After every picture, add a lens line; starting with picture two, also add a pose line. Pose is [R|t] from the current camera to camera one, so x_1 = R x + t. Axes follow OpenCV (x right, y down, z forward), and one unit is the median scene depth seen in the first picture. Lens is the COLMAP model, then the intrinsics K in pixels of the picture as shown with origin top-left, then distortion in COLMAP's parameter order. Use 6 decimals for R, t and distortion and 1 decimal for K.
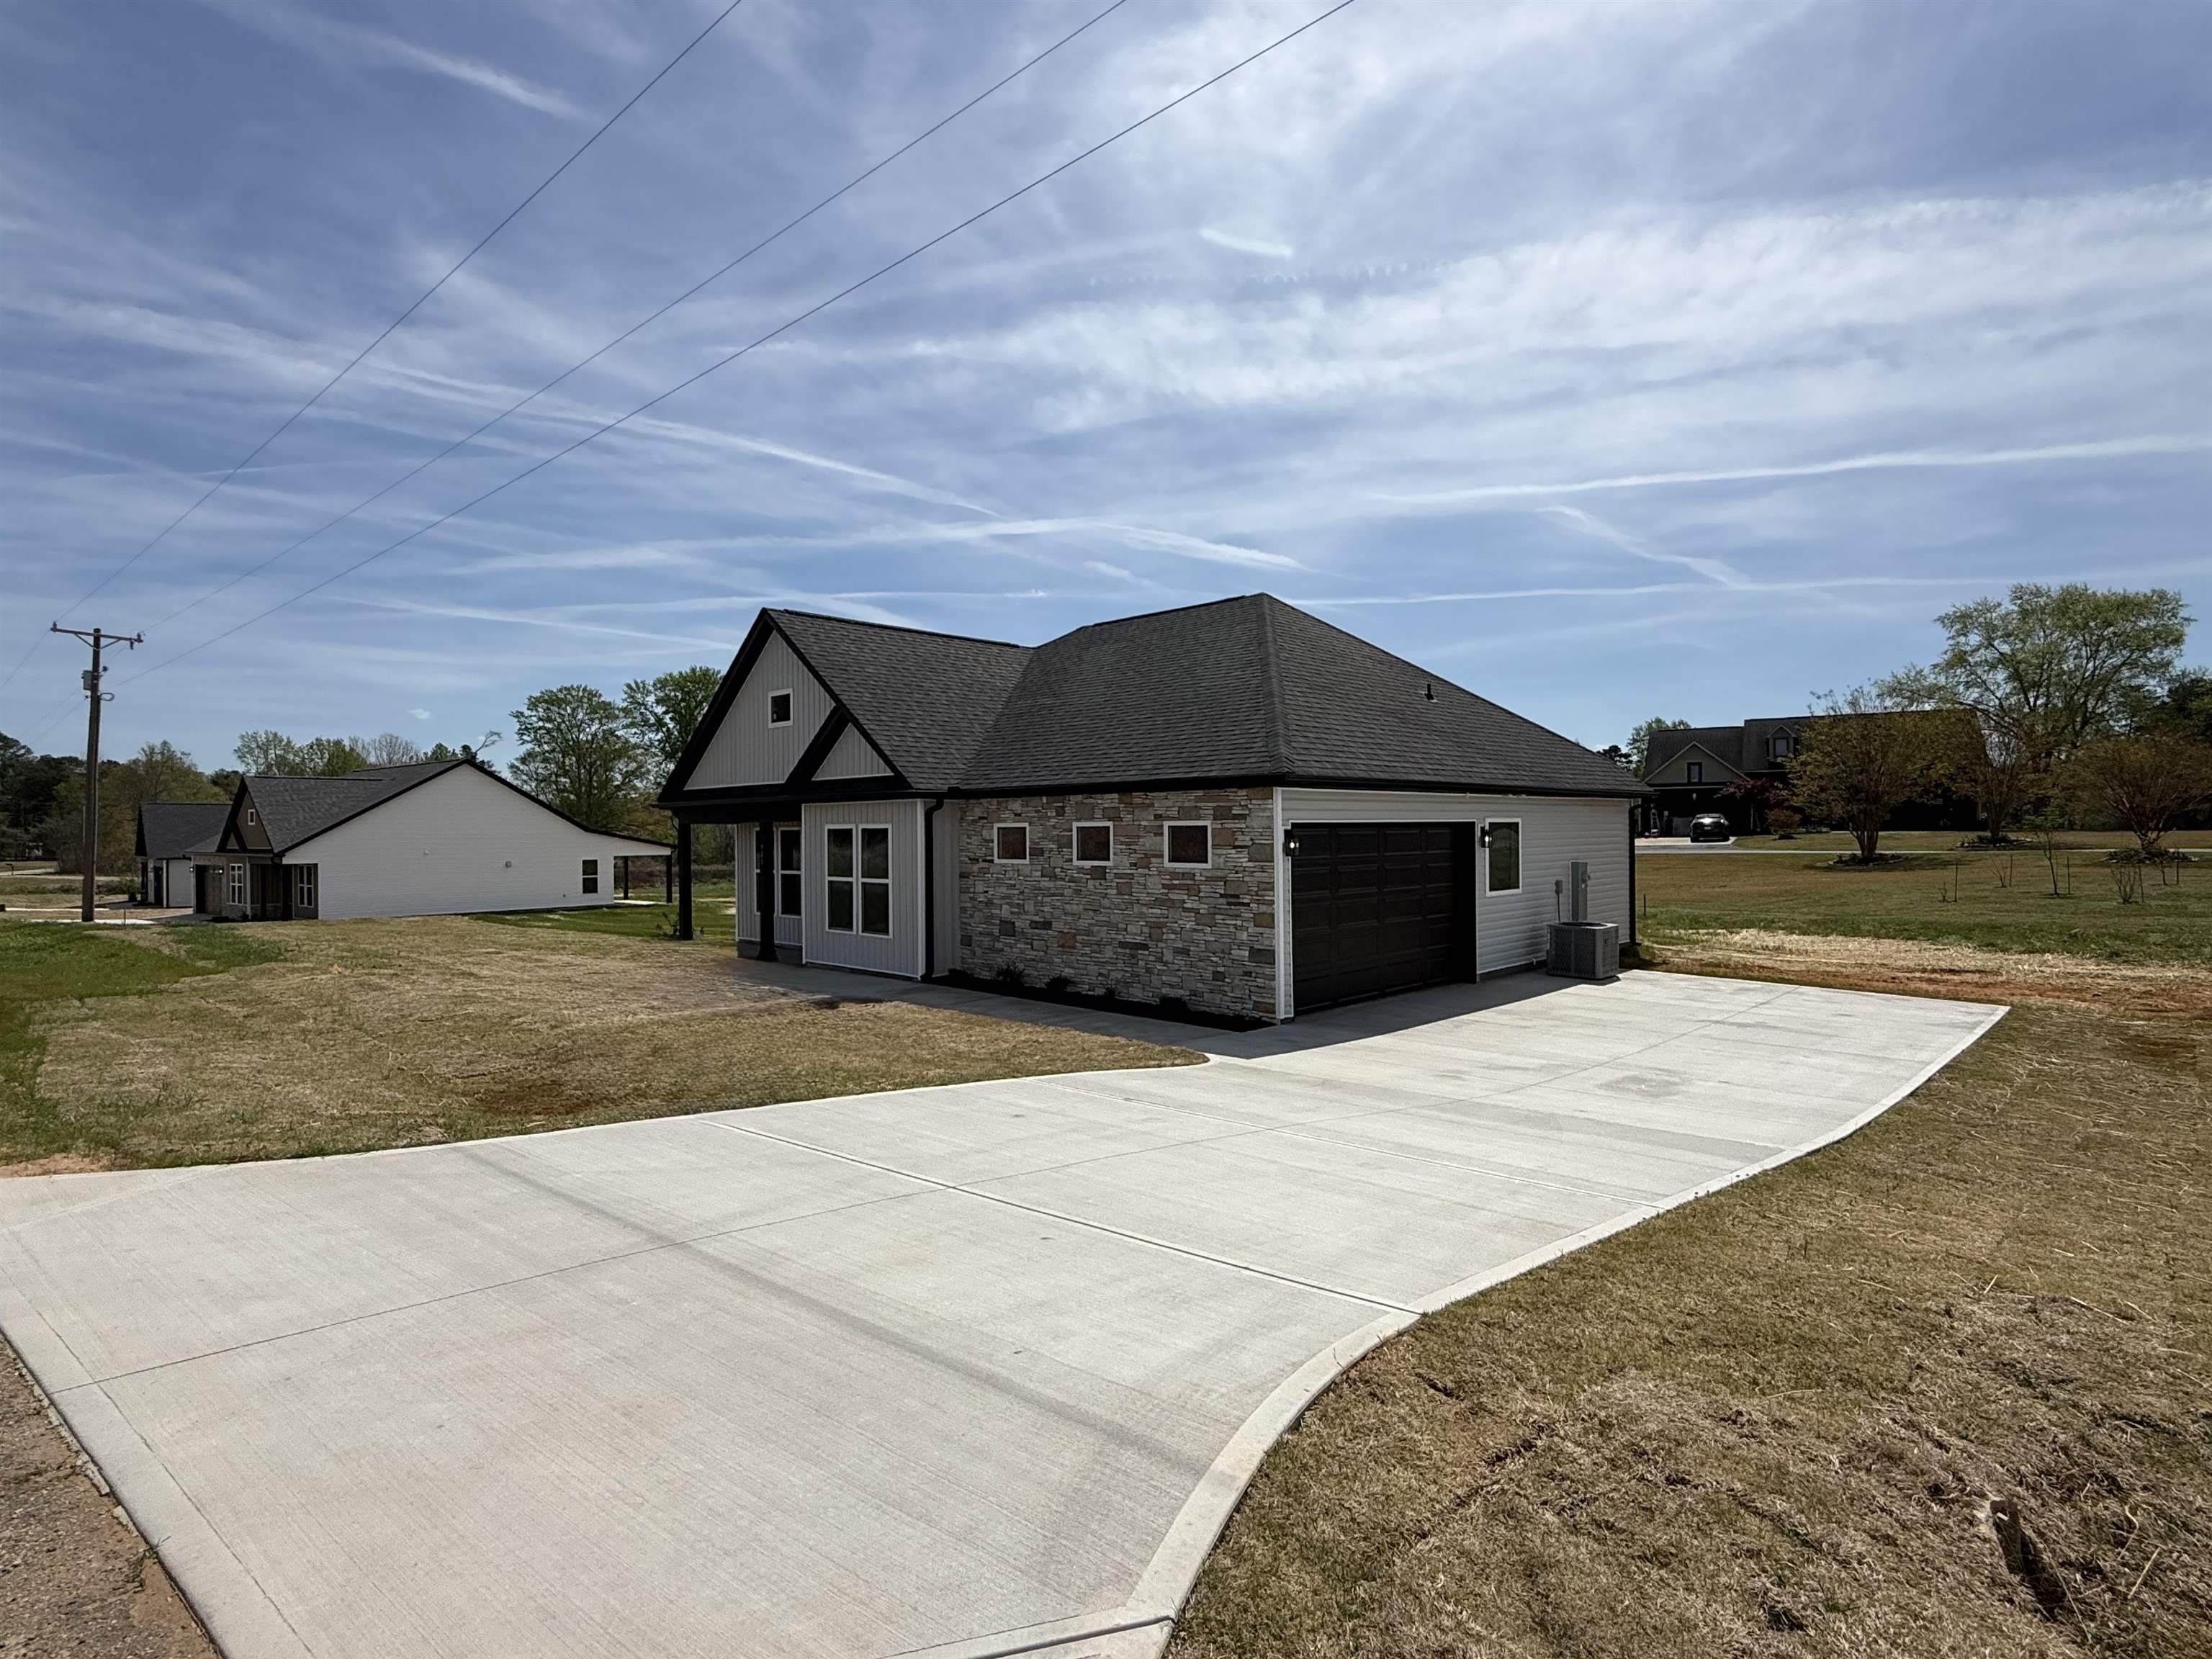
lens RADIAL K [[1134.9, 0, 1109.7], [0, 1134.9, 821.9], [0, 0, 1]] dist [0.003246, -0.001402]
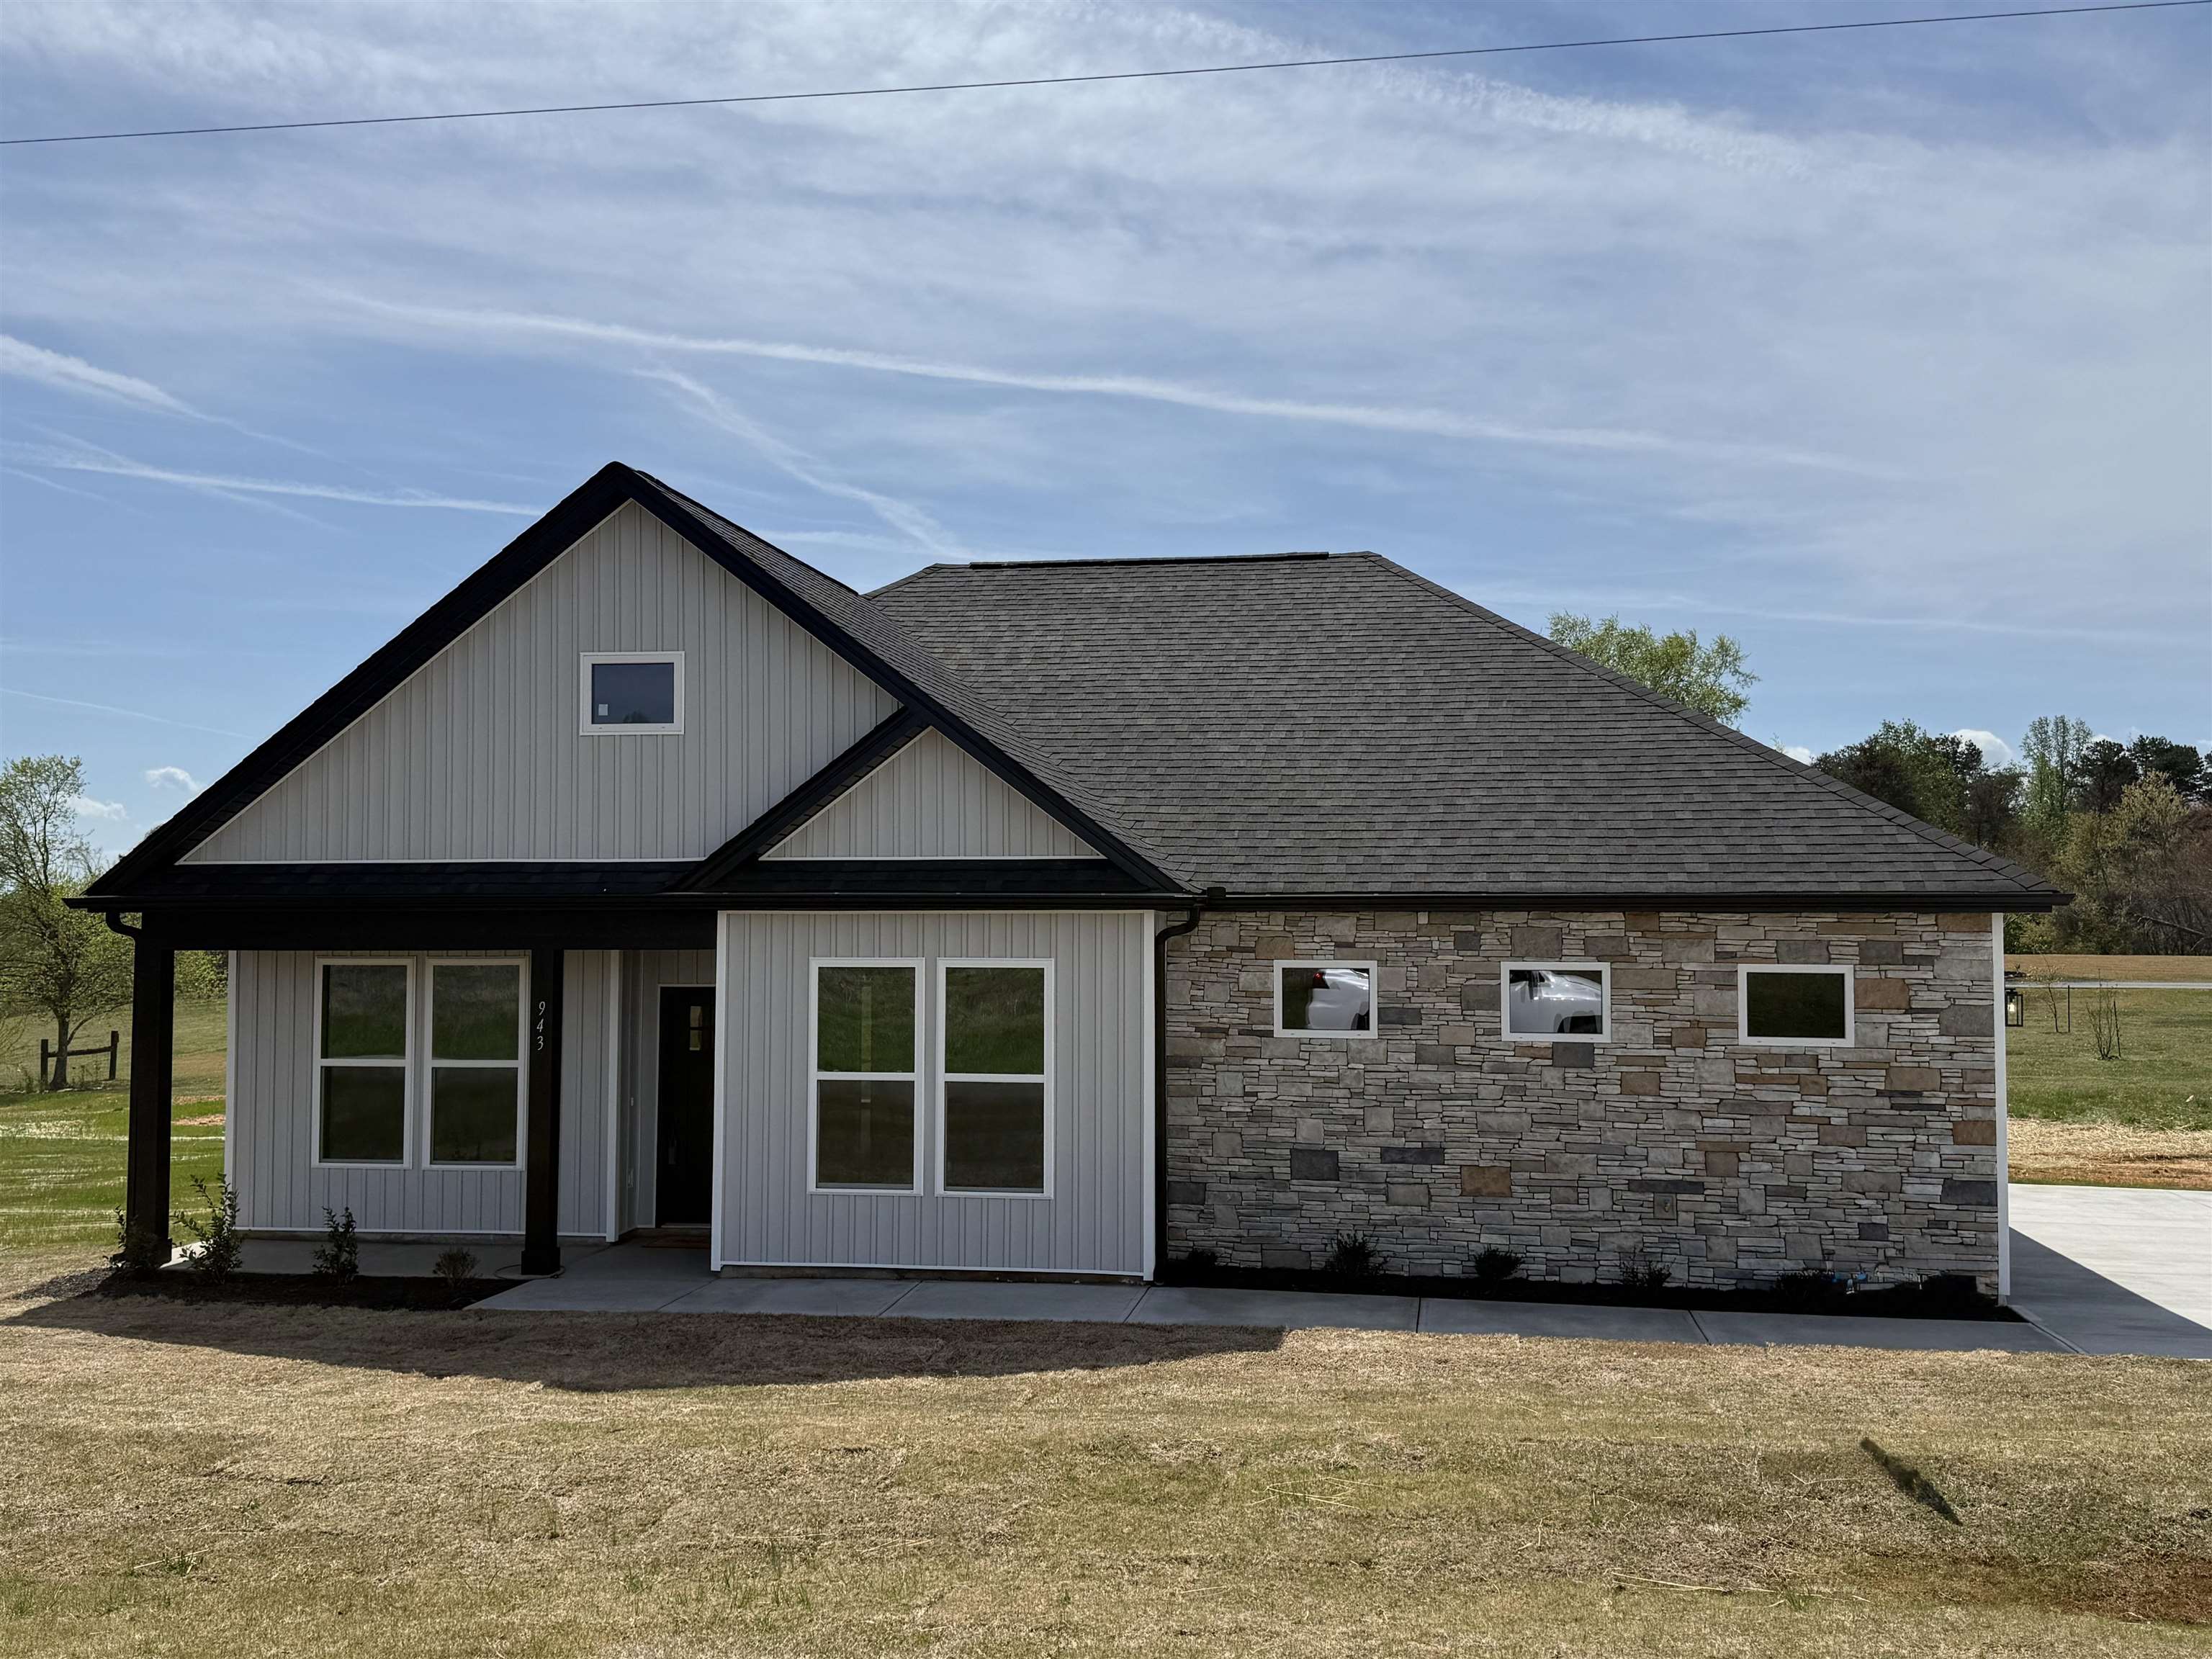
lens RADIAL K [[2104.5, 0, 1114.9], [0, 2104.5, 820.3], [0, 0, 1]] dist [0.063640, 0.000000]
pose [[0.825929, 0.041392, 0.562253, -0.757085], [-0.014018, 0.998501, -0.052916, -0.011284], [-0.563600, 0.035823, 0.825270, 0.269877]]
